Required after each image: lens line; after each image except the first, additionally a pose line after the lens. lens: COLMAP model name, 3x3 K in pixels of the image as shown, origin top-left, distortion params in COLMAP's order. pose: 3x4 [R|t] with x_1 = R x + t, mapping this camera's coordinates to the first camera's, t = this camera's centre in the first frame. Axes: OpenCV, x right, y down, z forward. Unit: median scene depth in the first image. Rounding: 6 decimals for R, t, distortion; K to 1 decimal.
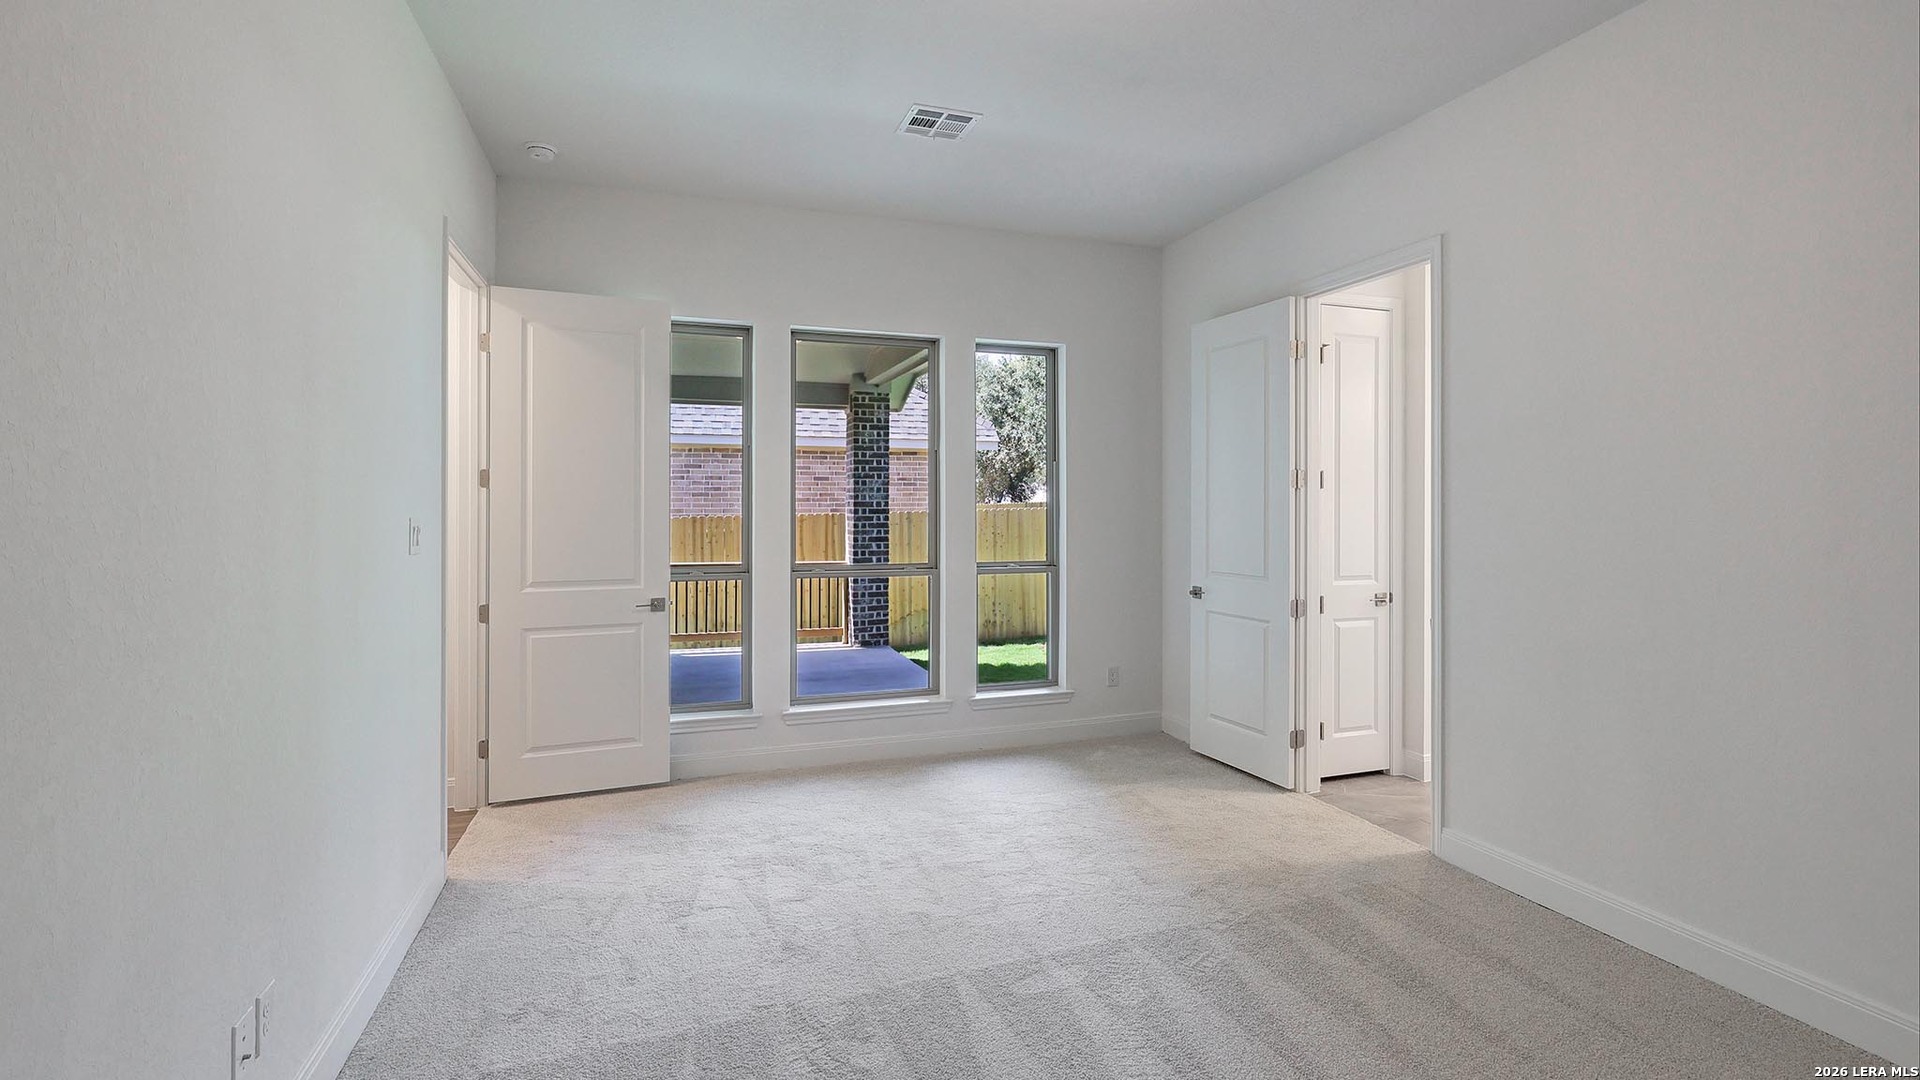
lens RADIAL K [[867.9, 0, 954.4], [0, 867.9, 490.1], [0, 0, 1]] dist [0.002768, 0.000155]
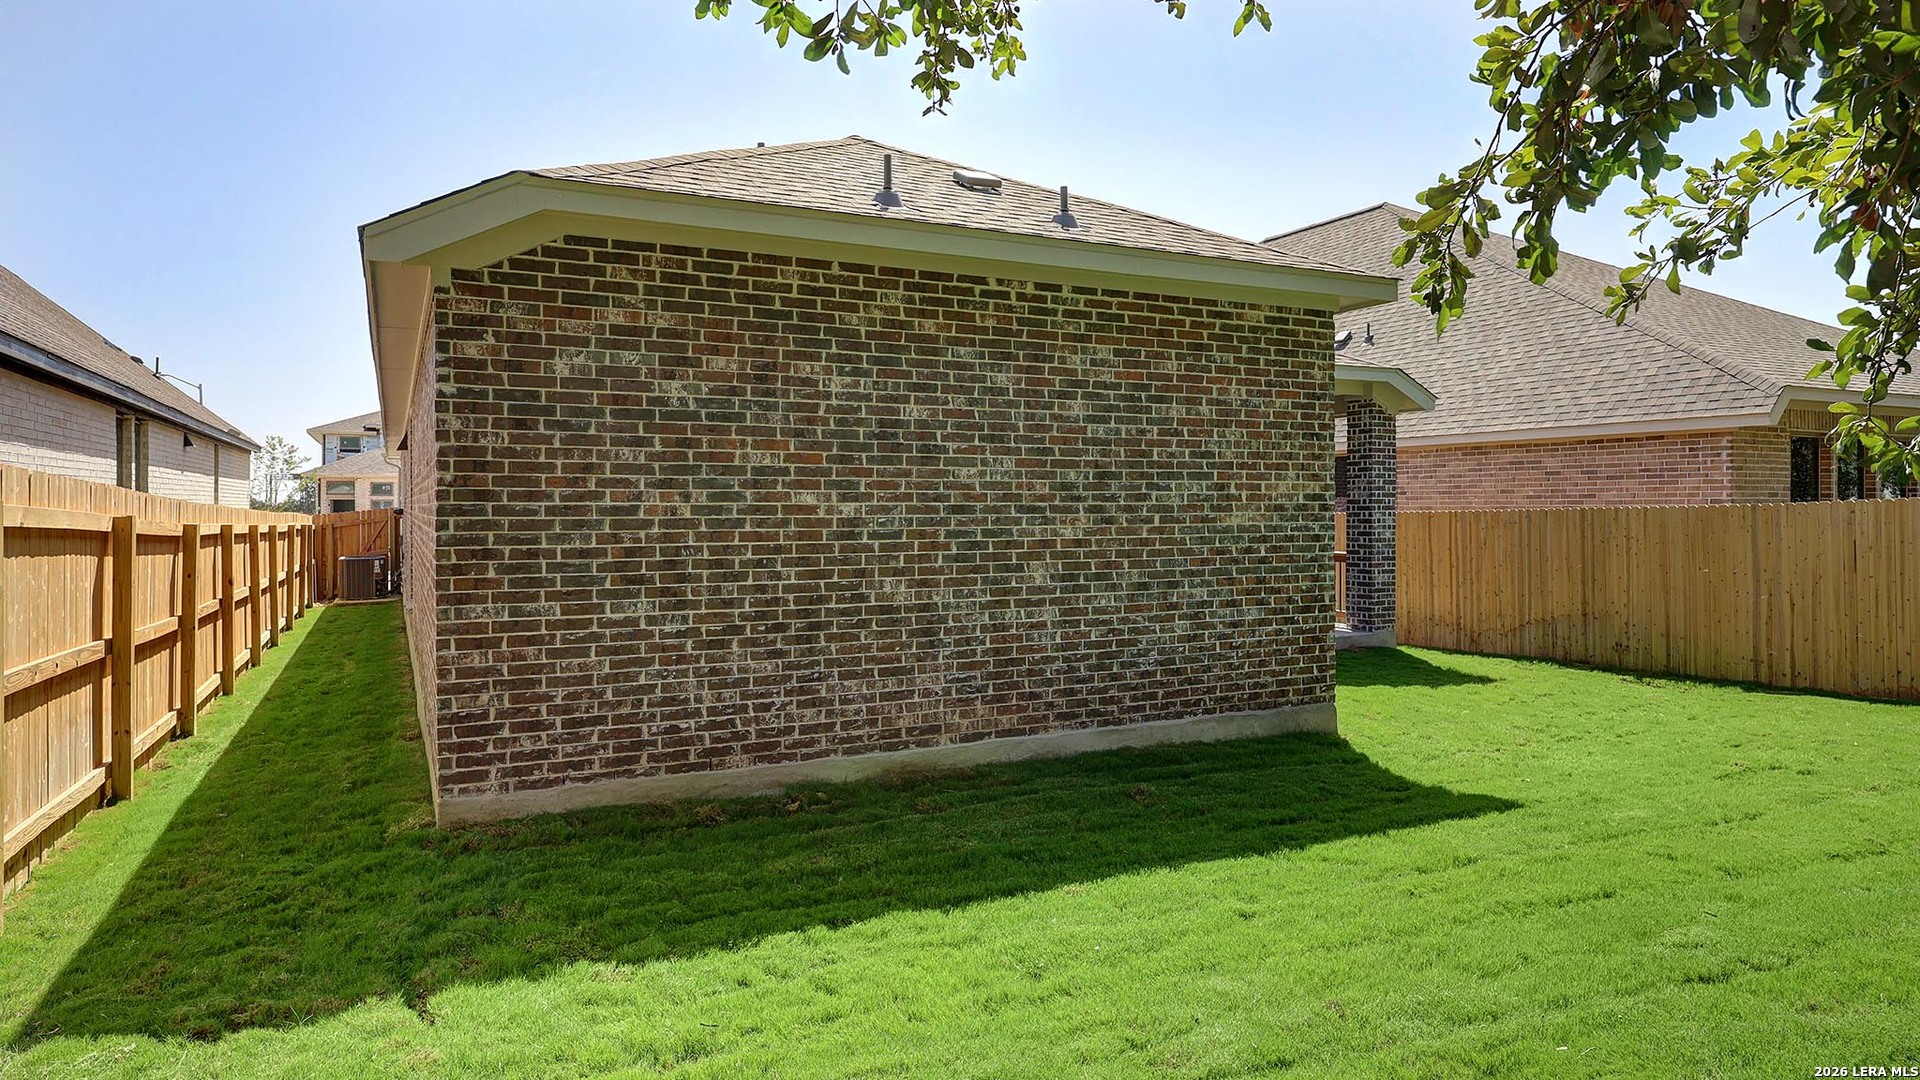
lens RADIAL K [[1123.8, 0, 961.3], [0, 1123.8, 505.4], [0, 0, 1]] dist [-0.002461, -0.000385]
pose [[0.142364, 0.000257, -0.989814, 1.235821], [0.017593, 0.999841, 0.002790, 0.008392], [0.989658, -0.017811, 0.142337, 0.299147]]
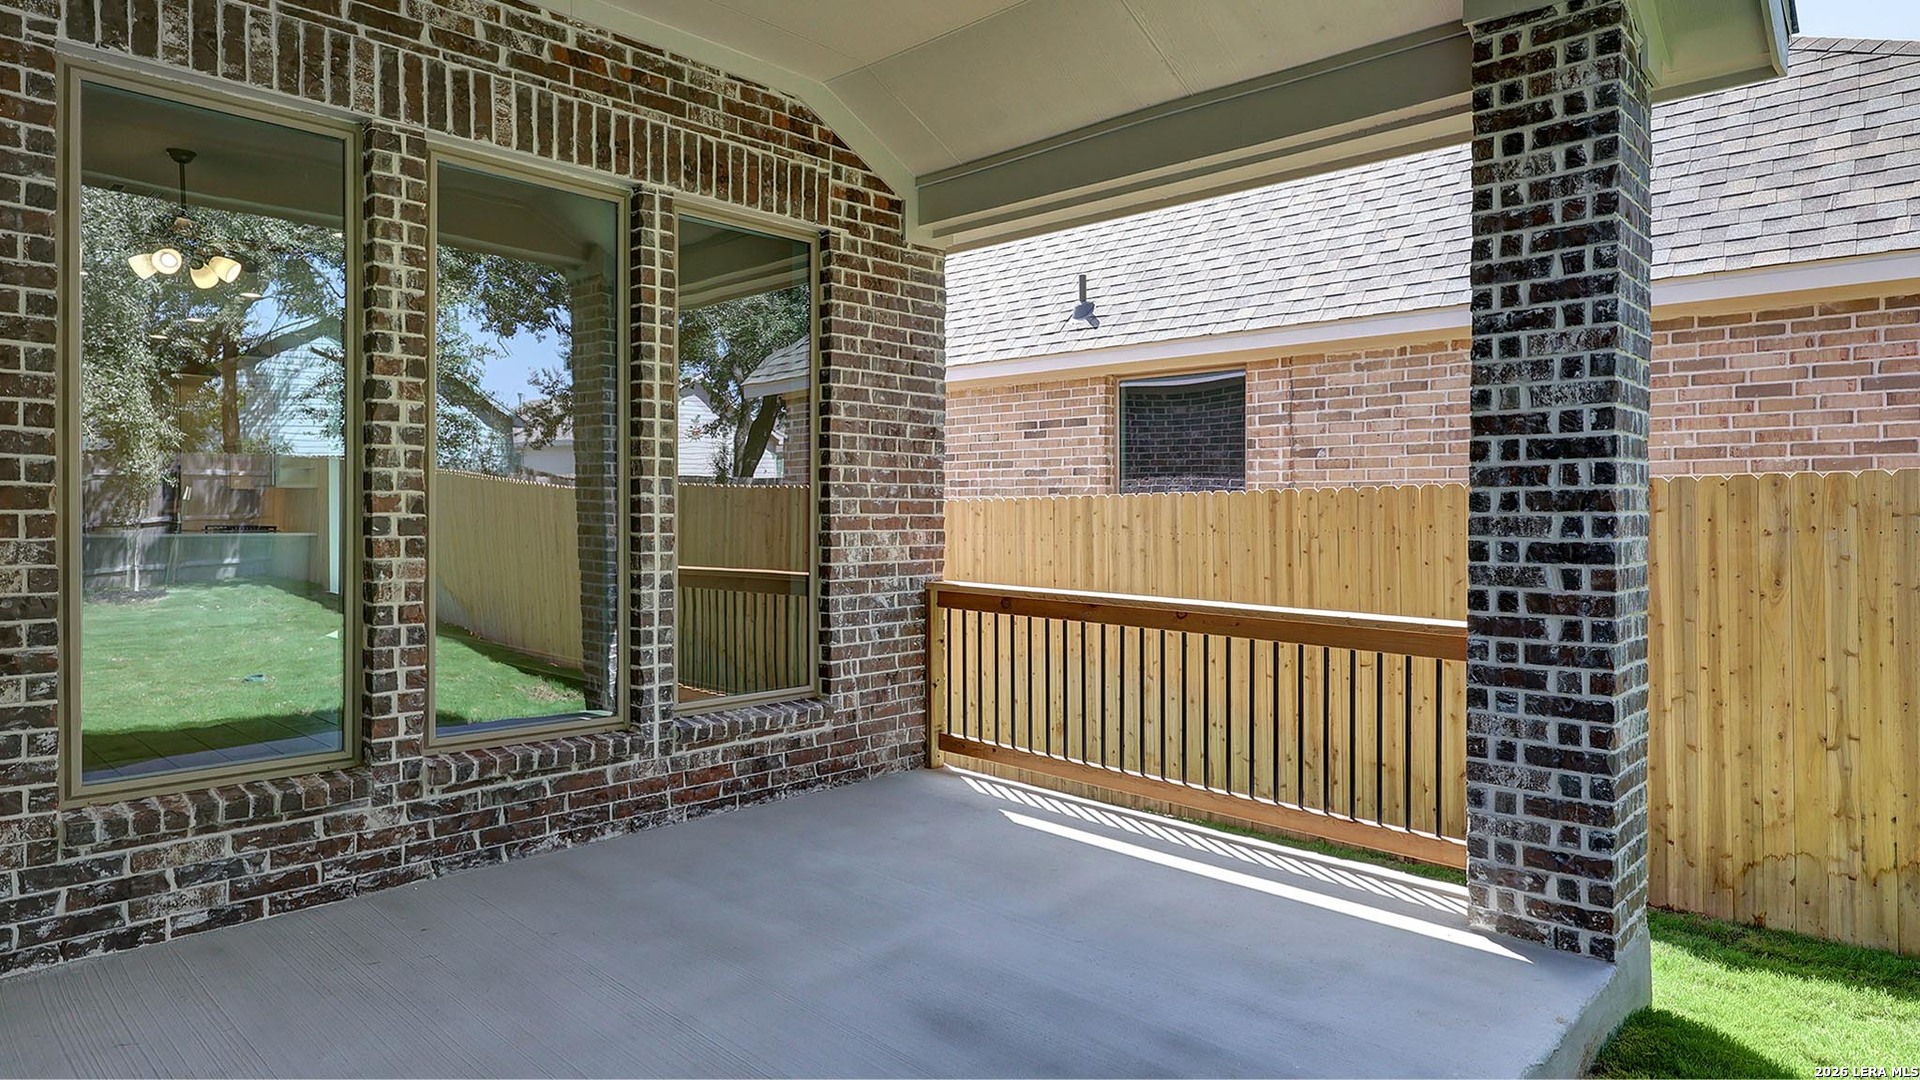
lens RADIAL K [[1110.3, 0, 958.0], [0, 1110.3, 512.8], [0, 0, 1]] dist [0.003234, 0.000993]
pose [[0.463958, 0.002675, -0.885853, 0.126965], [0.009267, 0.999926, 0.007874, 0.040012], [0.885809, -0.011863, 0.463899, 0.676488]]
